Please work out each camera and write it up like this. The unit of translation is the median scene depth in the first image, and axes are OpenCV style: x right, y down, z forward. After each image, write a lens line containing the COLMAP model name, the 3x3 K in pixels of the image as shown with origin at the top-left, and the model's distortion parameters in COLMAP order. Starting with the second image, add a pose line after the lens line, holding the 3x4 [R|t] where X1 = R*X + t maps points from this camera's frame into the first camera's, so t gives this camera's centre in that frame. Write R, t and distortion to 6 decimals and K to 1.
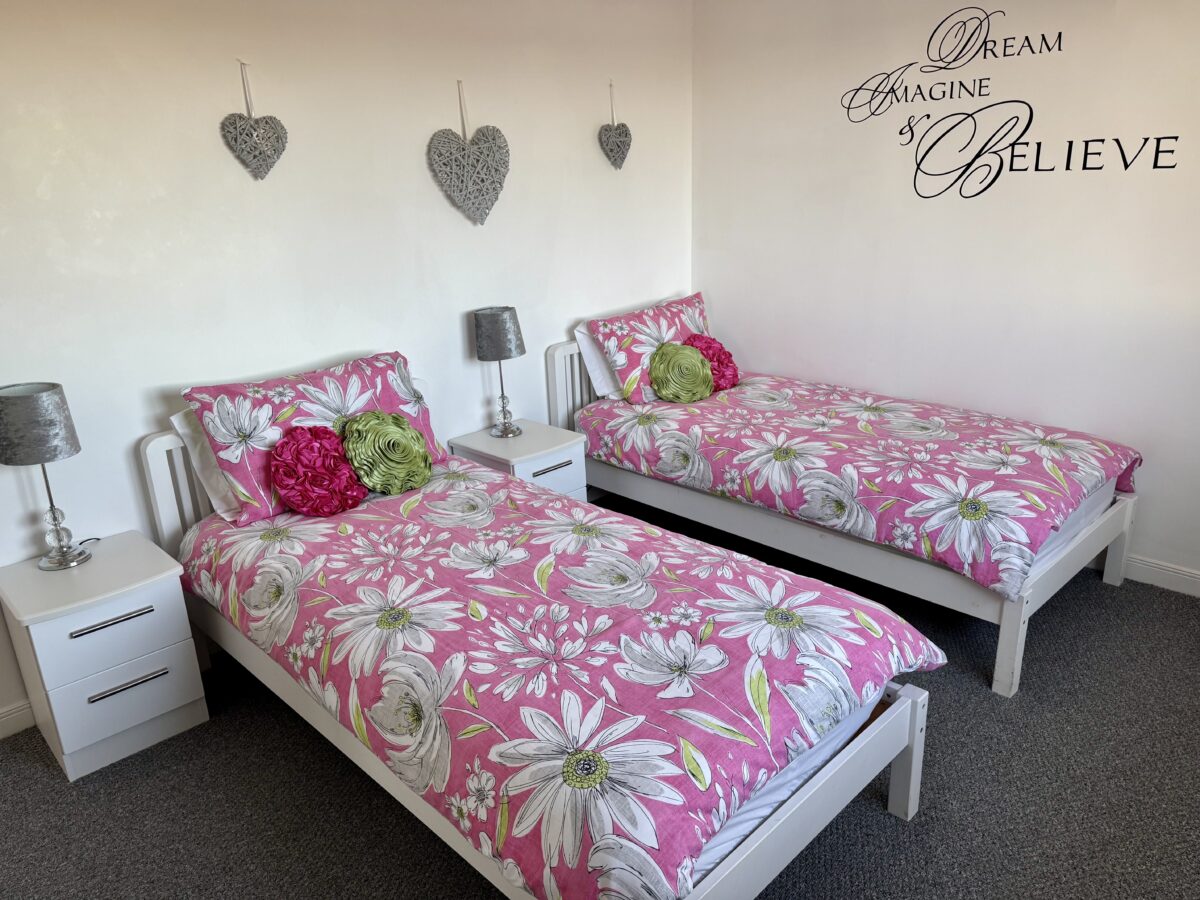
lens RADIAL K [[840.0, 0, 600.0], [0, 840.0, 450.0], [0, 0, 1]] dist [0.094380, -0.118690]
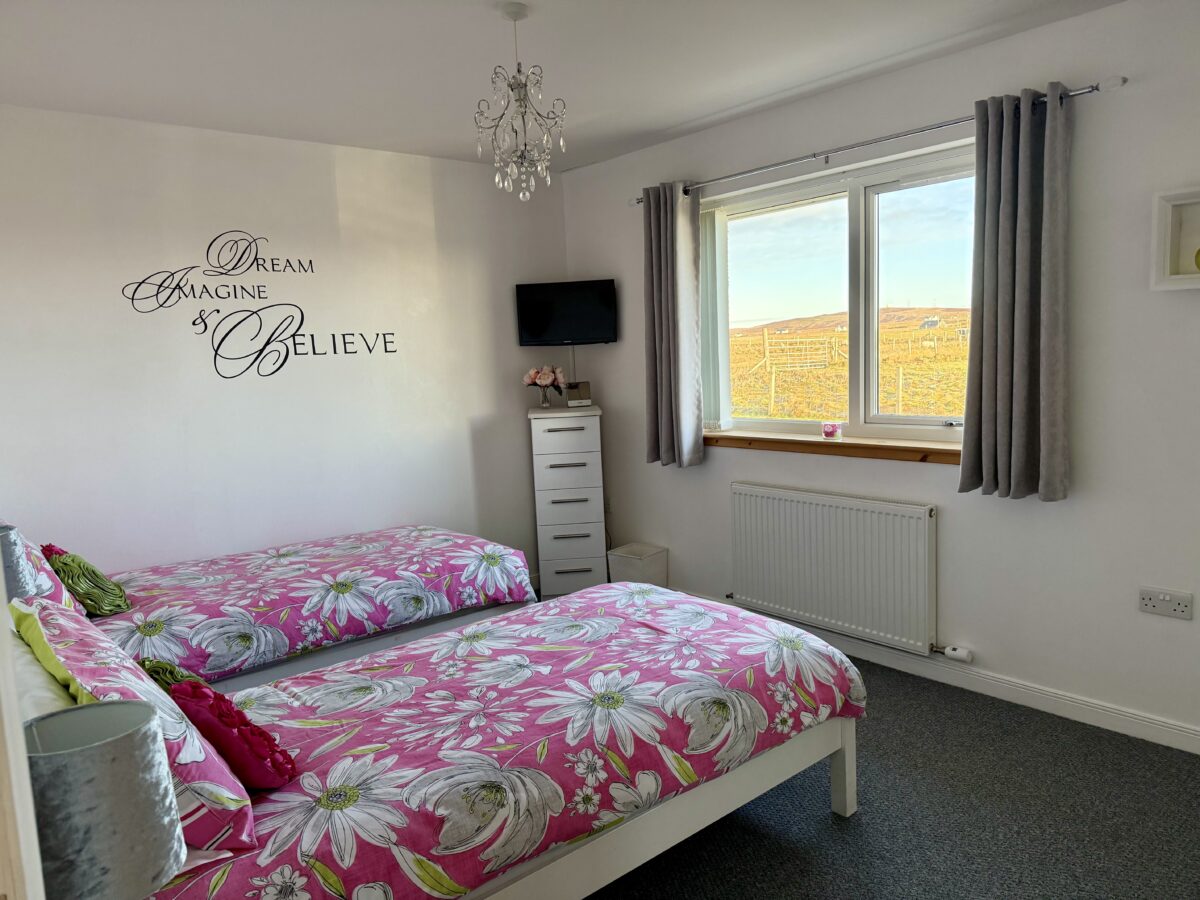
lens RADIAL K [[833.2, 0, 600.0], [0, 833.2, 450.0], [0, 0, 1]] dist [0.101894, -0.171199]
pose [[0.083892, -0.089791, 0.992421, -0.795854], [0.354973, 0.933290, 0.054434, -0.098797], [-0.931105, 0.347717, 0.110168, 0.491219]]
